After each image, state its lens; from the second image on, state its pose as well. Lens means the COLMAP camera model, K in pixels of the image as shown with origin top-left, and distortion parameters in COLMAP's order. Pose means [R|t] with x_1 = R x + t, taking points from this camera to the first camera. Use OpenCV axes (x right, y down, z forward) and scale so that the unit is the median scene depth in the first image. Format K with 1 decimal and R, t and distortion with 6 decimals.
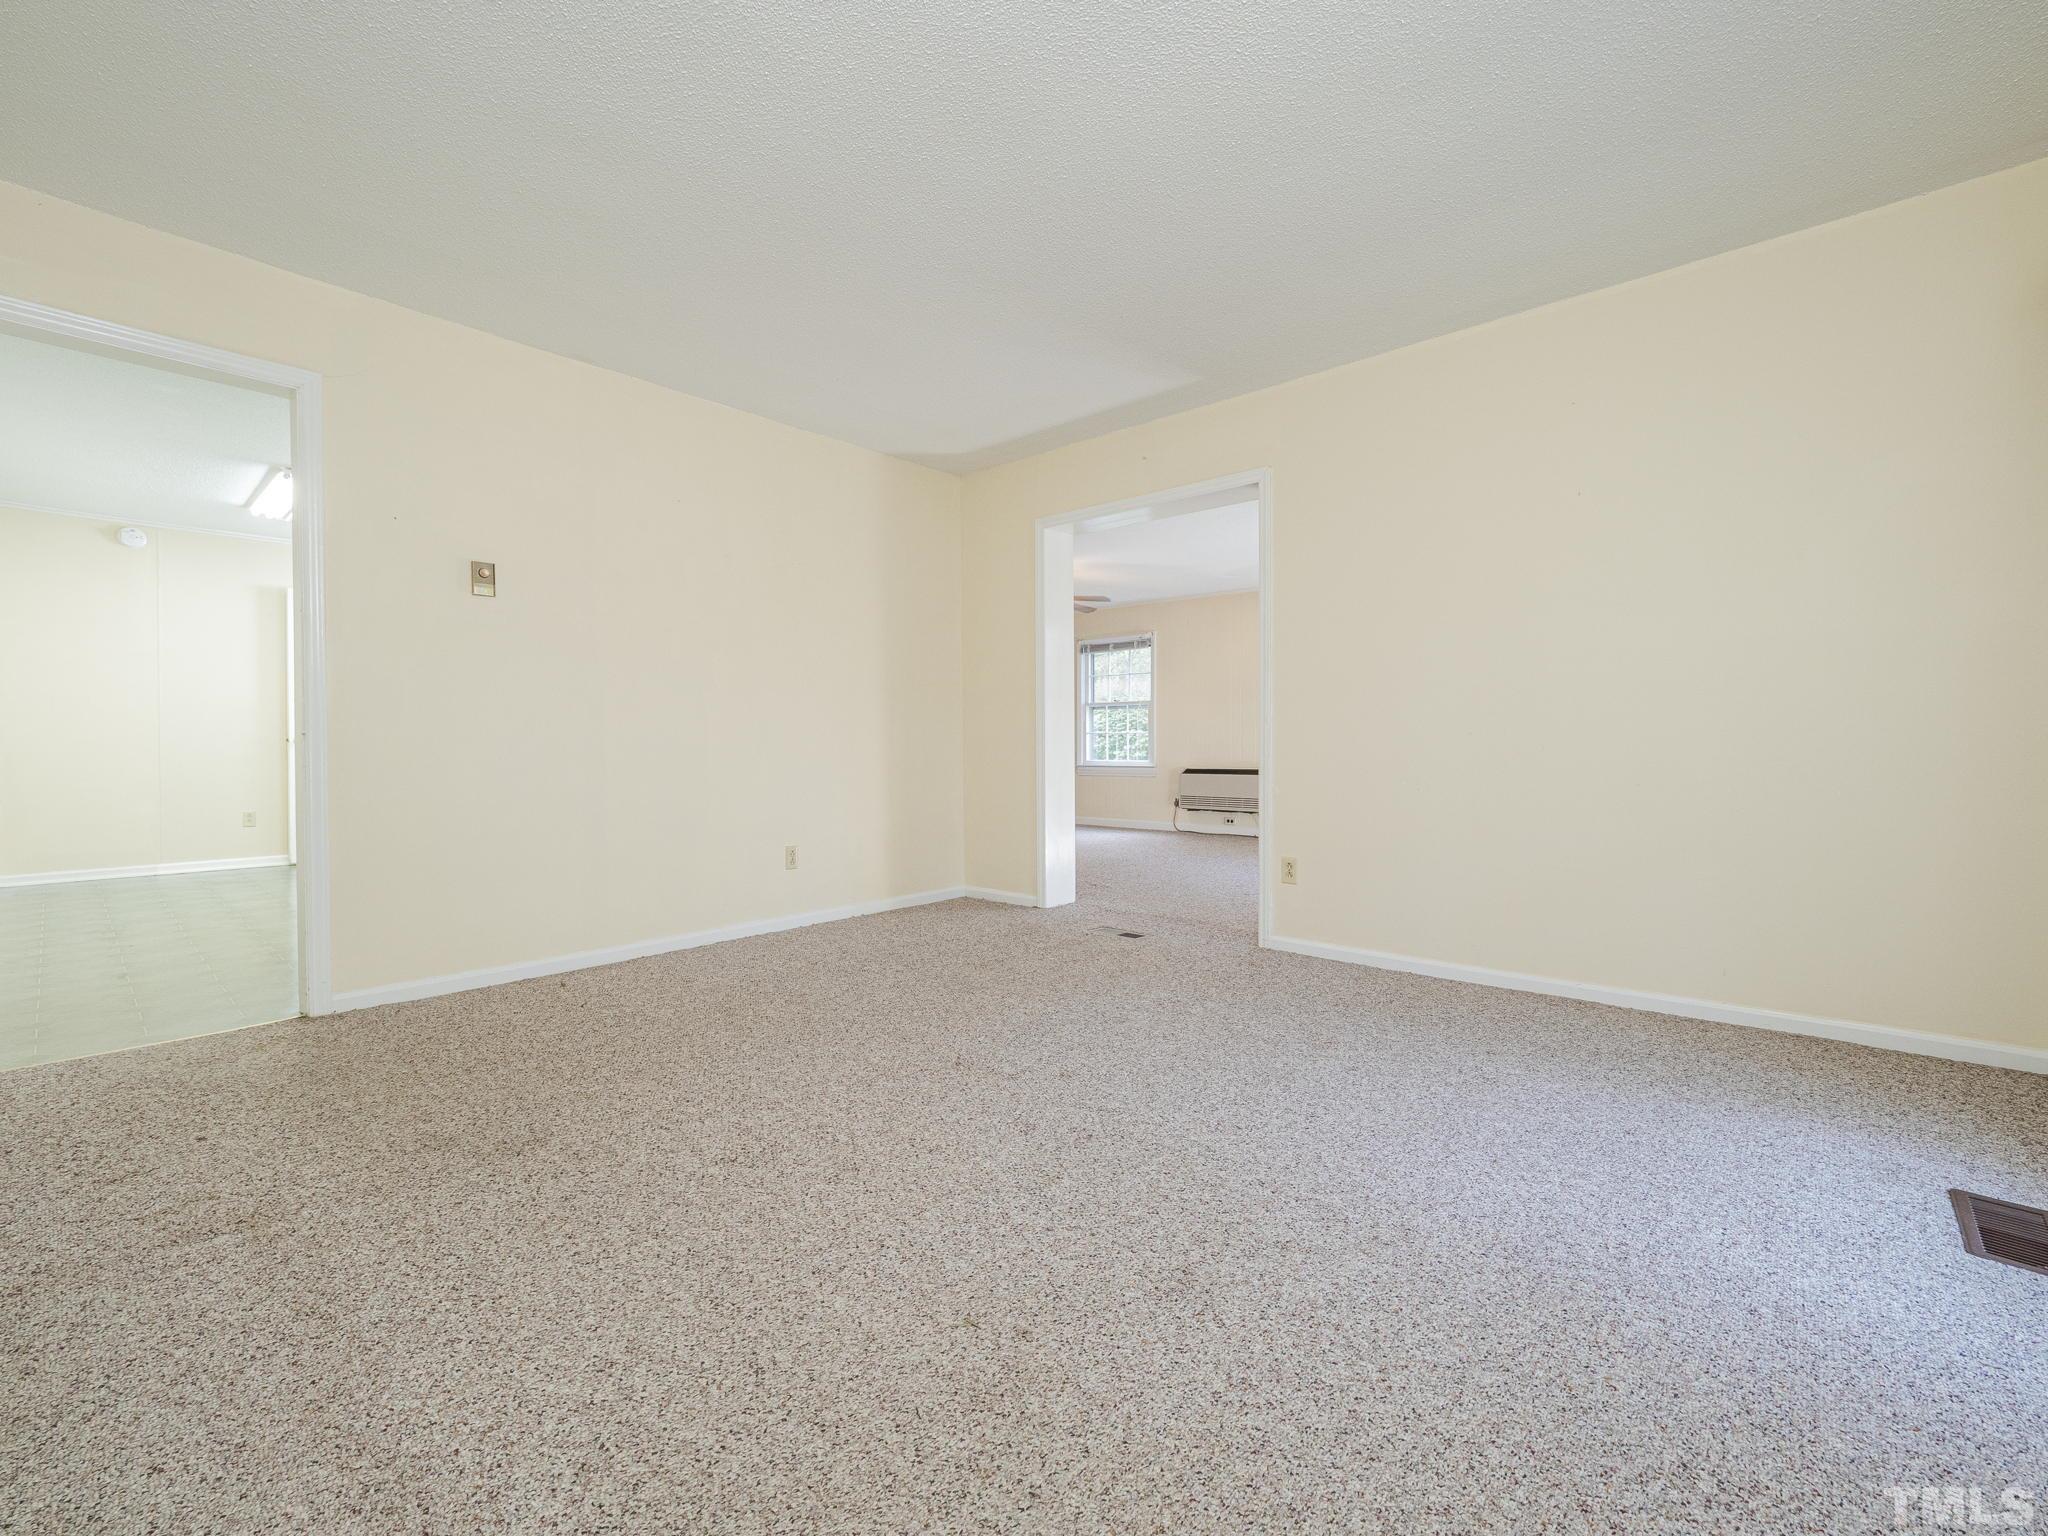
lens RADIAL K [[884.9, 0, 1019.3], [0, 884.9, 761.0], [0, 0, 1]] dist [0.001696, 0.000852]
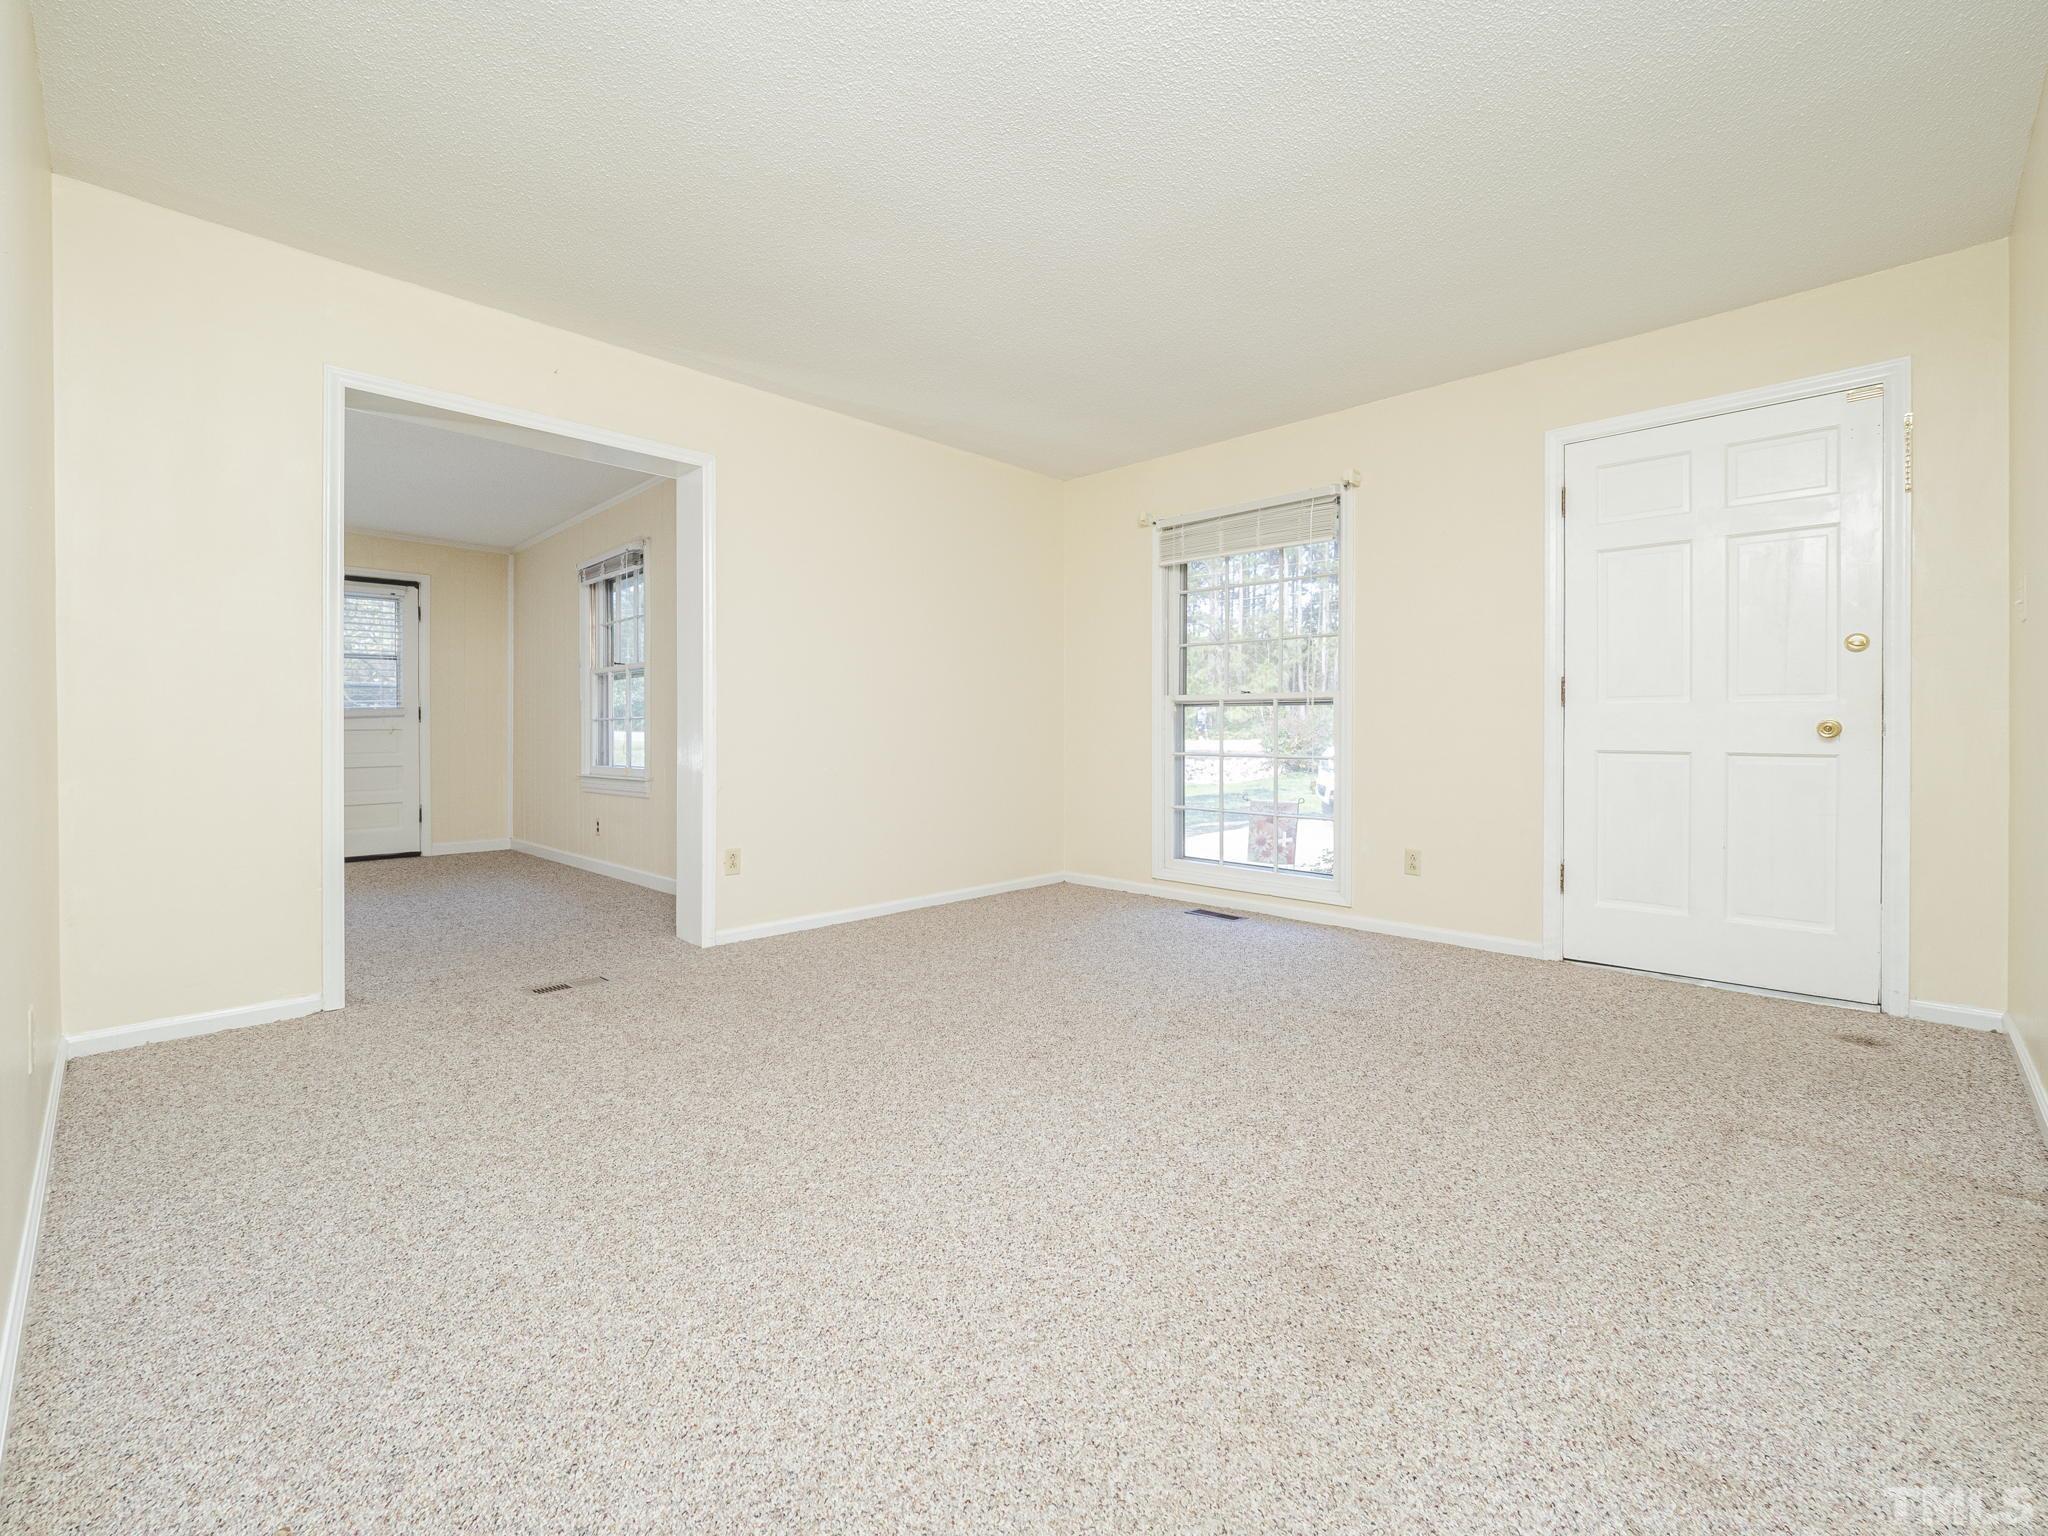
lens RADIAL K [[884.9, 0, 1018.7], [0, 884.9, 755.4], [0, 0, 1]] dist [0.001696, 0.000852]
pose [[0.031089, -0.015842, 0.999391, -1.350557], [0.010599, 0.999823, 0.015519, -0.018322], [-0.999460, 0.010110, 0.031252, 1.249945]]
